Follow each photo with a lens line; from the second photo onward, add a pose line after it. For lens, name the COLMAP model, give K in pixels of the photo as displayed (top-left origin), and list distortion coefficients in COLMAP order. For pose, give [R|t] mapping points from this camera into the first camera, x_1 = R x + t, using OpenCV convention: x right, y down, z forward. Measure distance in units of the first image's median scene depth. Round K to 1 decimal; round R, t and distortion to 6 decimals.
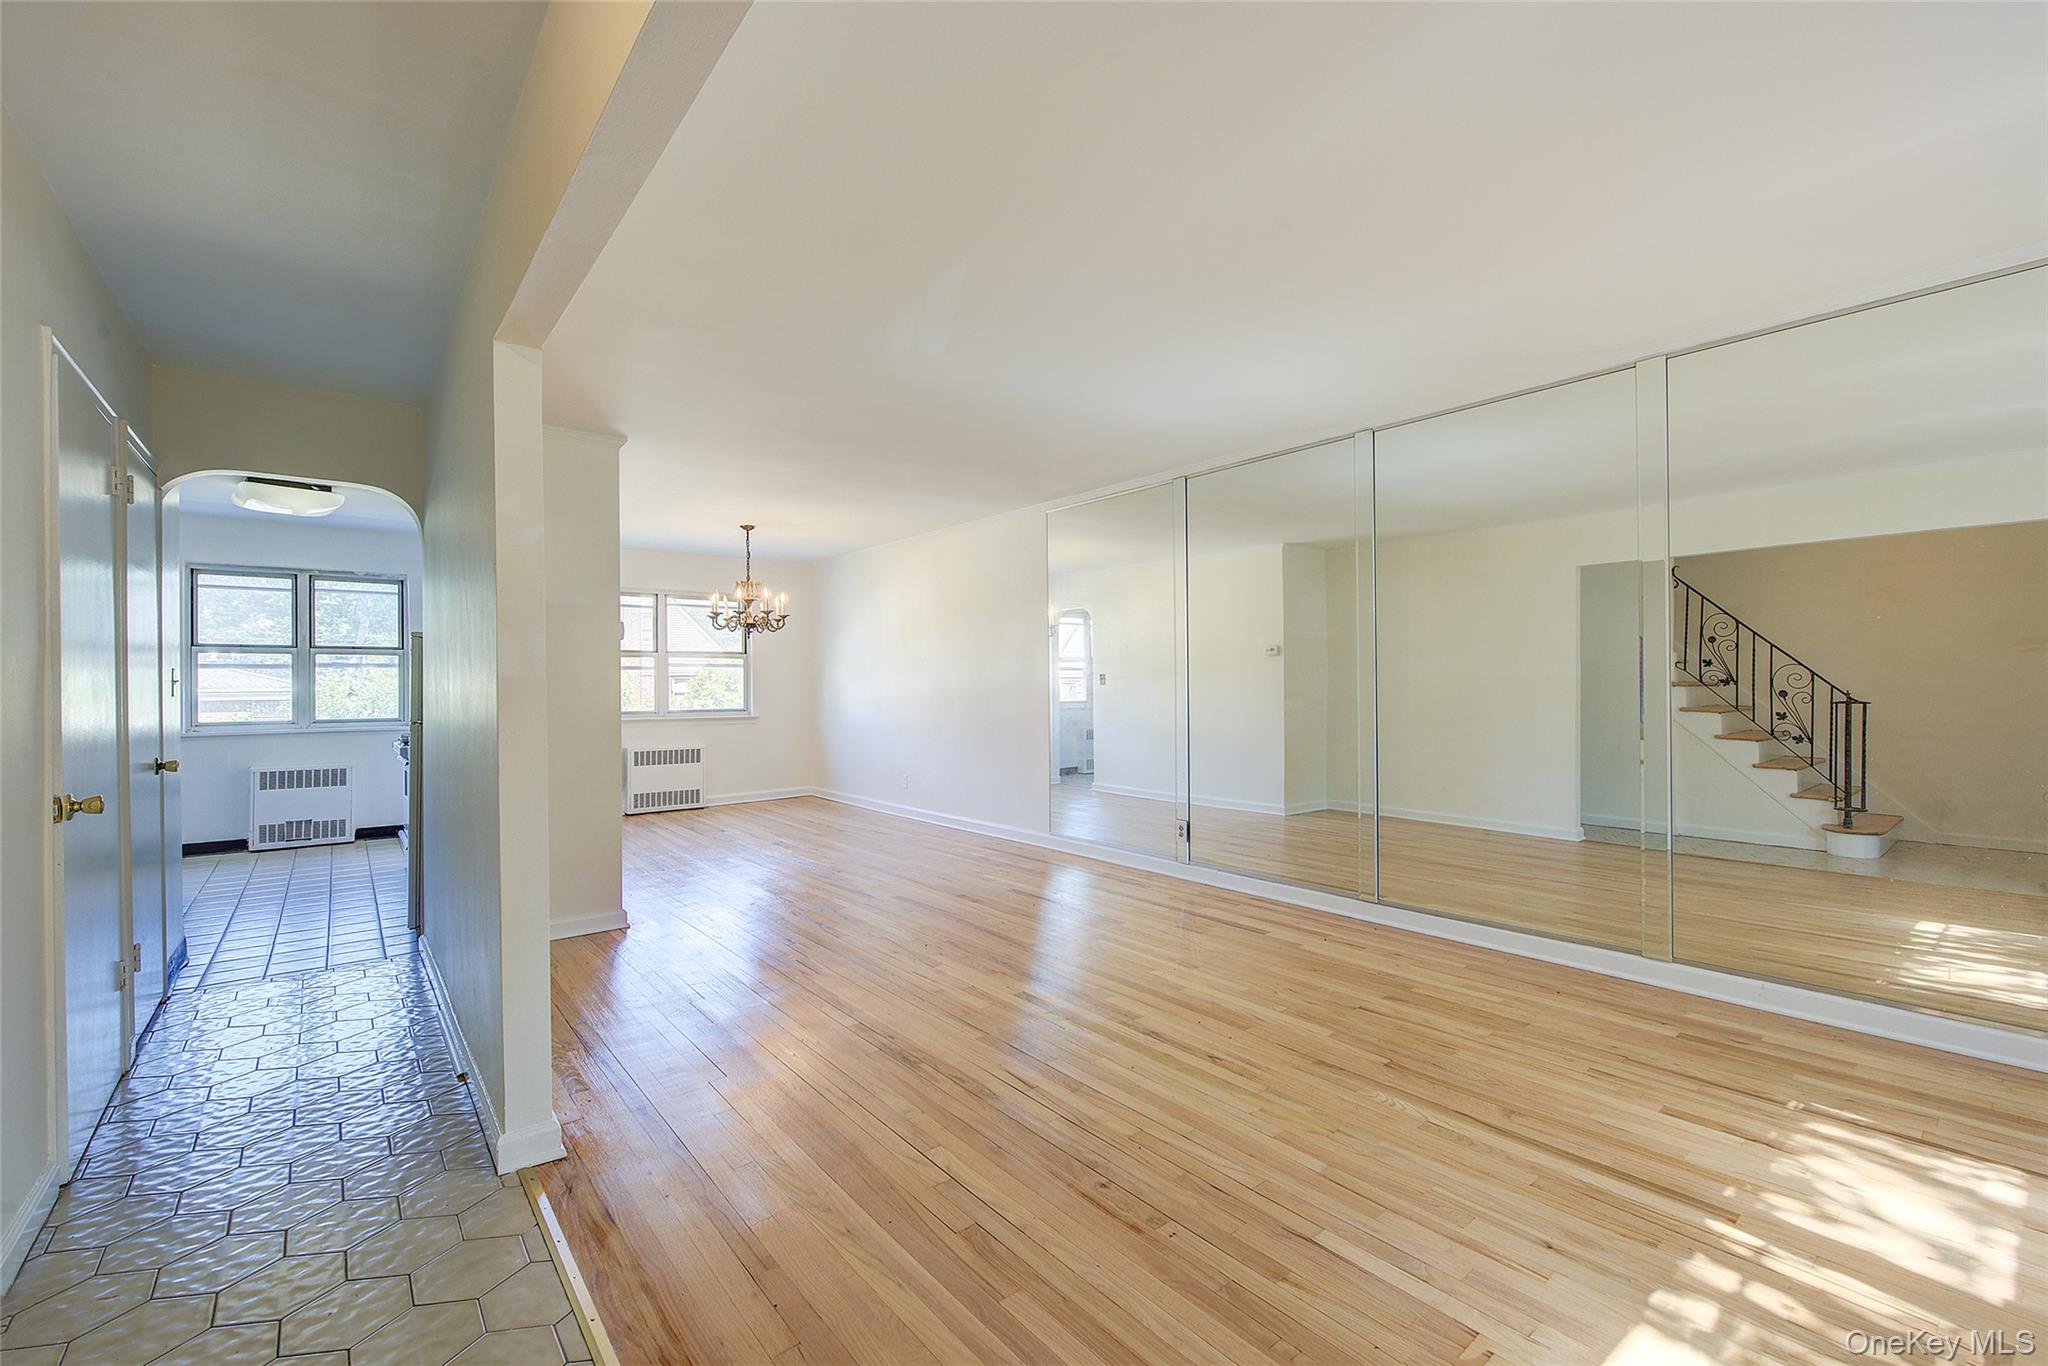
lens RADIAL K [[851.9, 0, 1028.6], [0, 851.9, 682.1], [0, 0, 1]] dist [-0.001748, -0.000392]
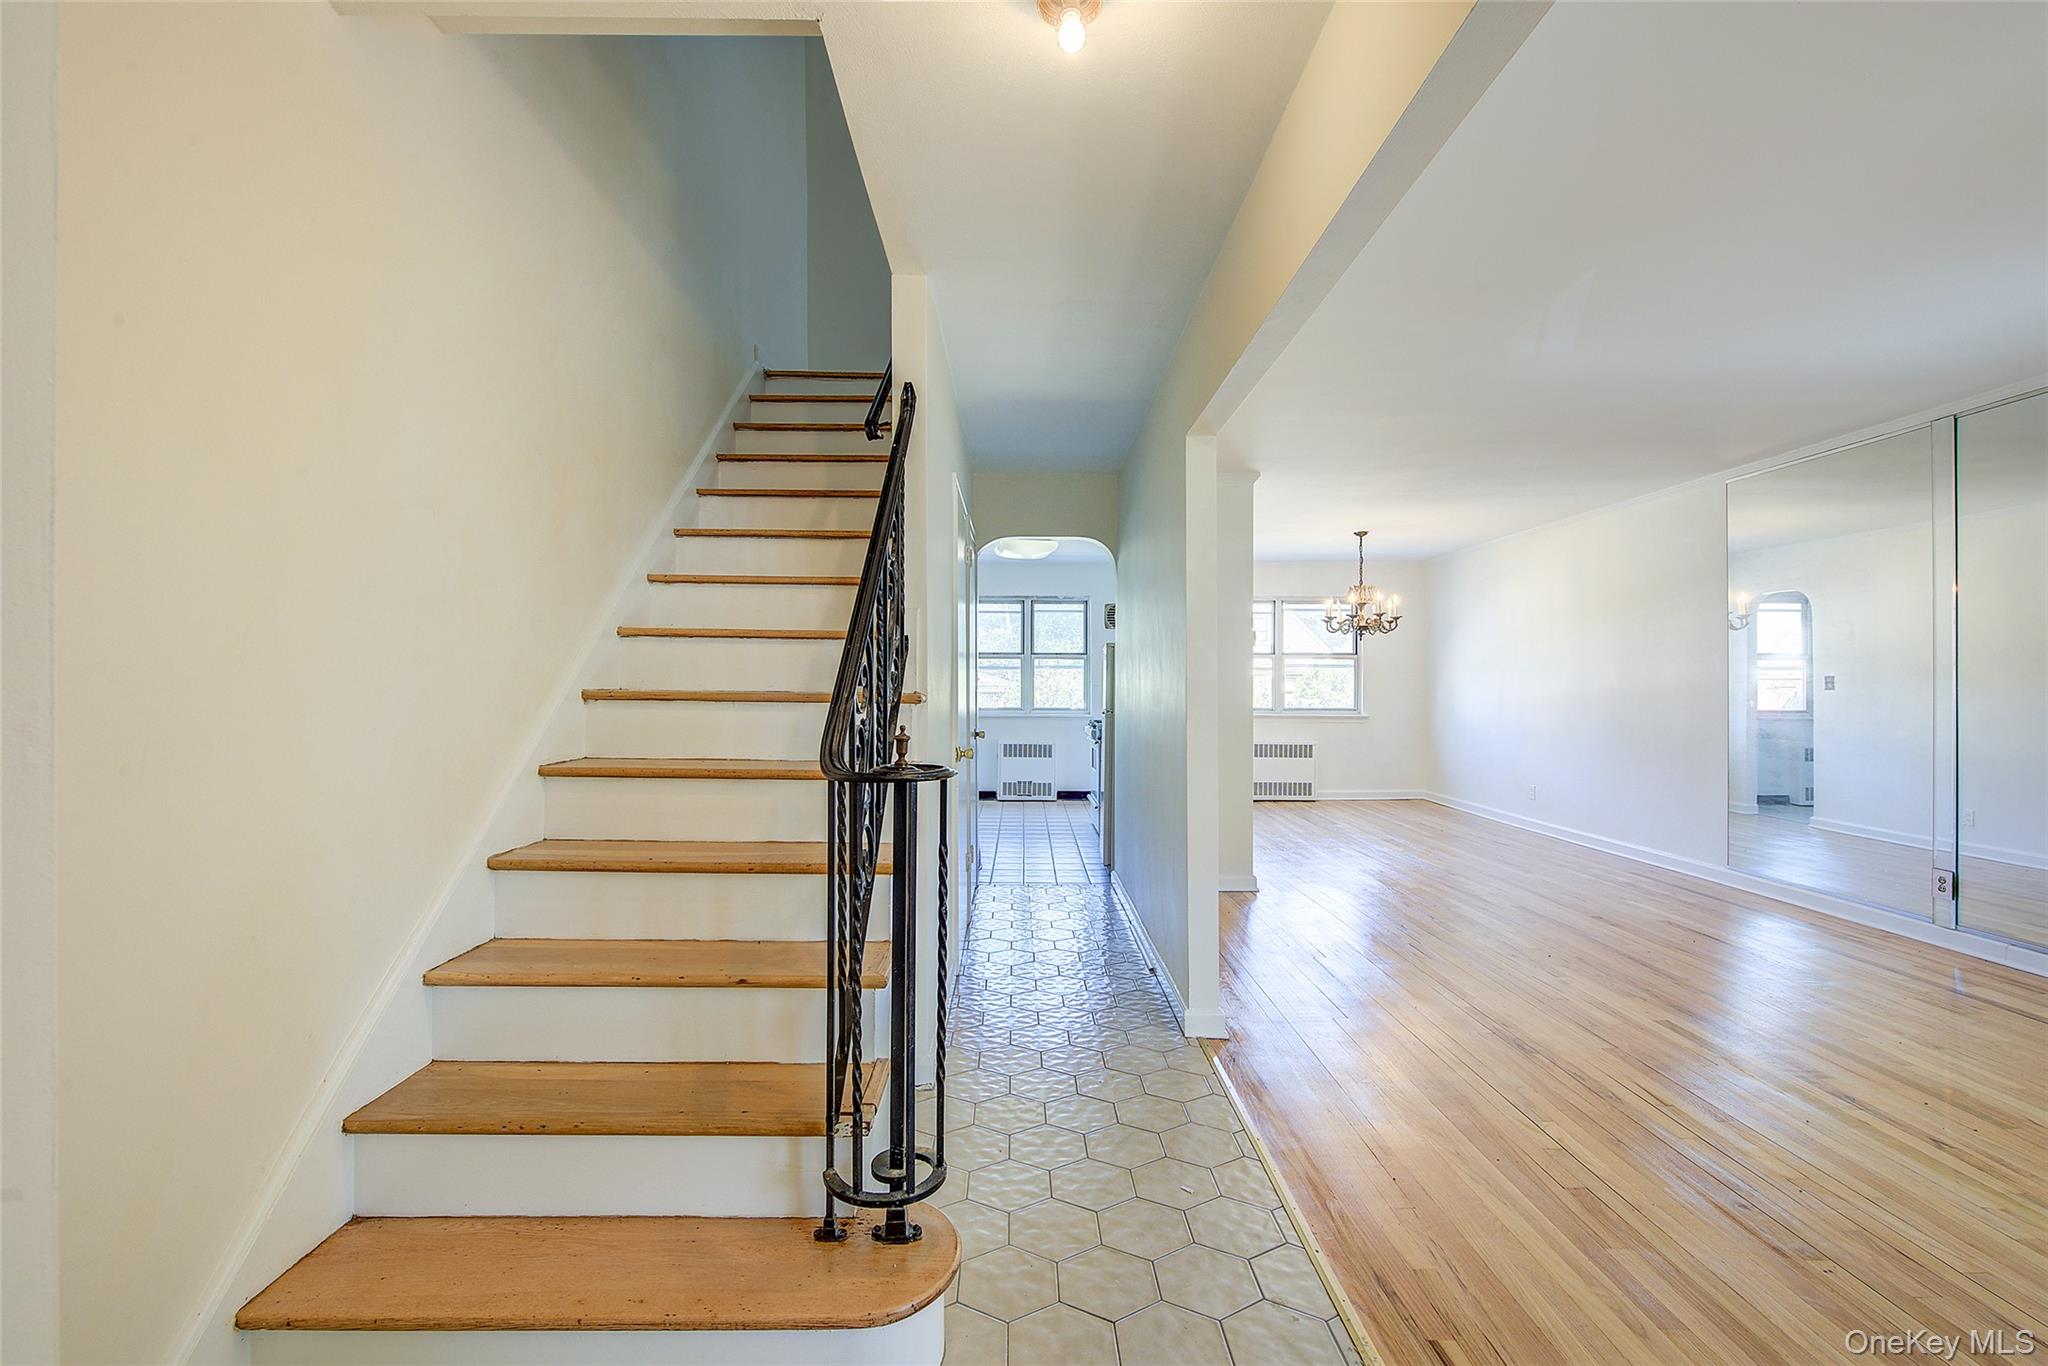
lens RADIAL K [[878.4, 0, 1030.3], [0, 878.4, 677.4], [0, 0, 1]] dist [-0.001254, -0.000501]
pose [[0.783602, 0.005526, -0.621239, 0.037597], [-0.008419, 0.999963, -0.001725, -0.001524], [0.621206, 0.006582, 0.783619, -0.160662]]
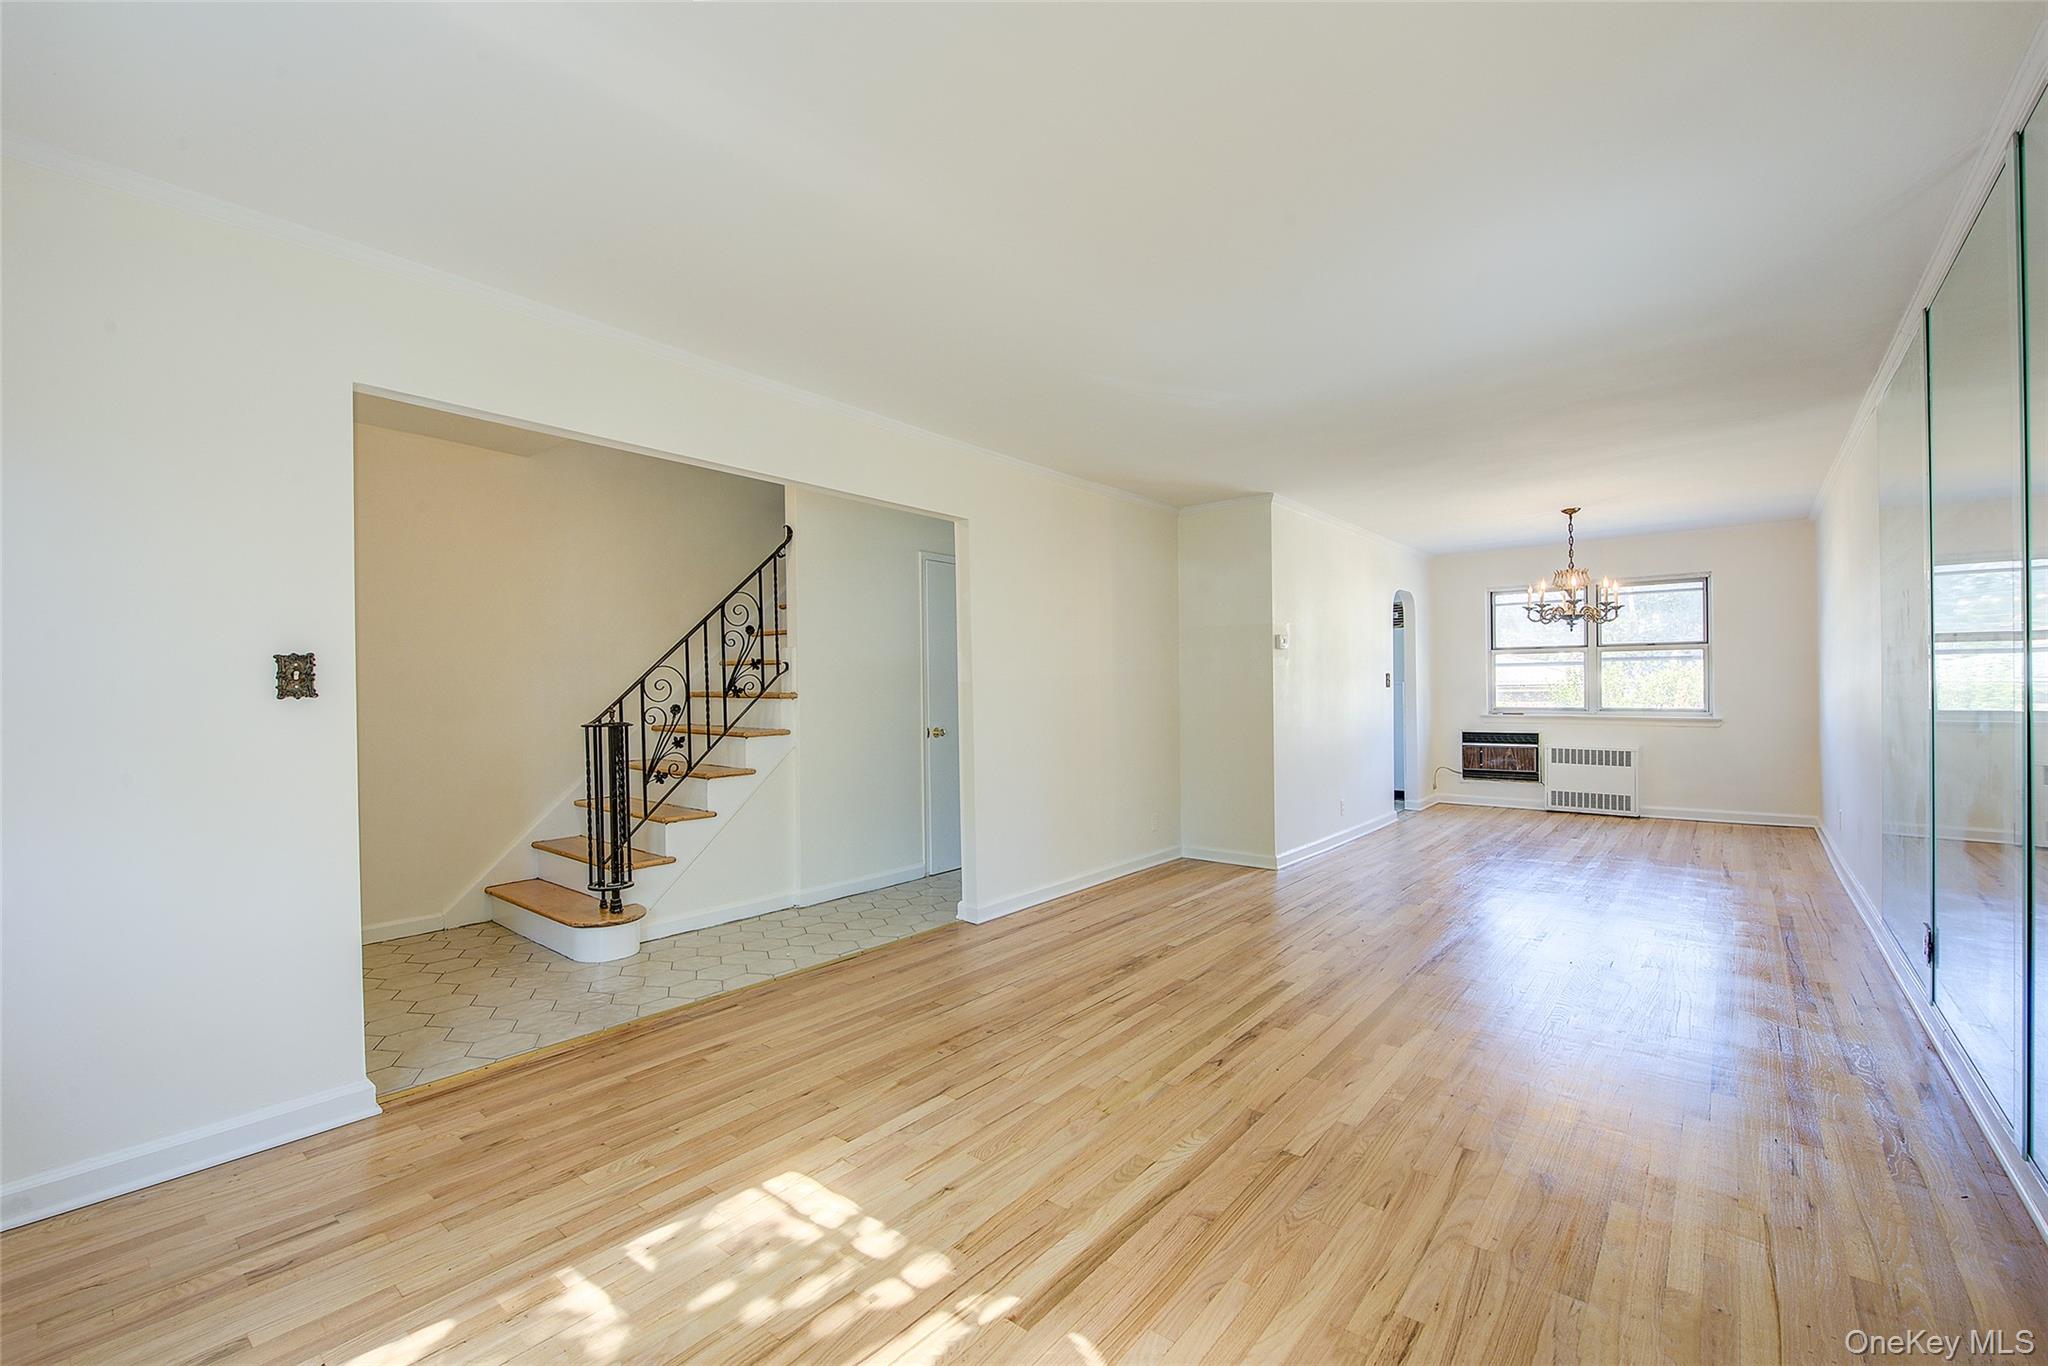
lens RADIAL K [[863.5, 0, 1024.0], [0, 863.5, 683.0], [0, 0, 1]] dist [-0.000180, -0.000101]
pose [[0.193524, 0.002334, -0.981093, 0.849468], [0.007356, 0.999966, 0.003830, -0.004662], [0.981068, -0.007958, 0.193501, 0.428169]]
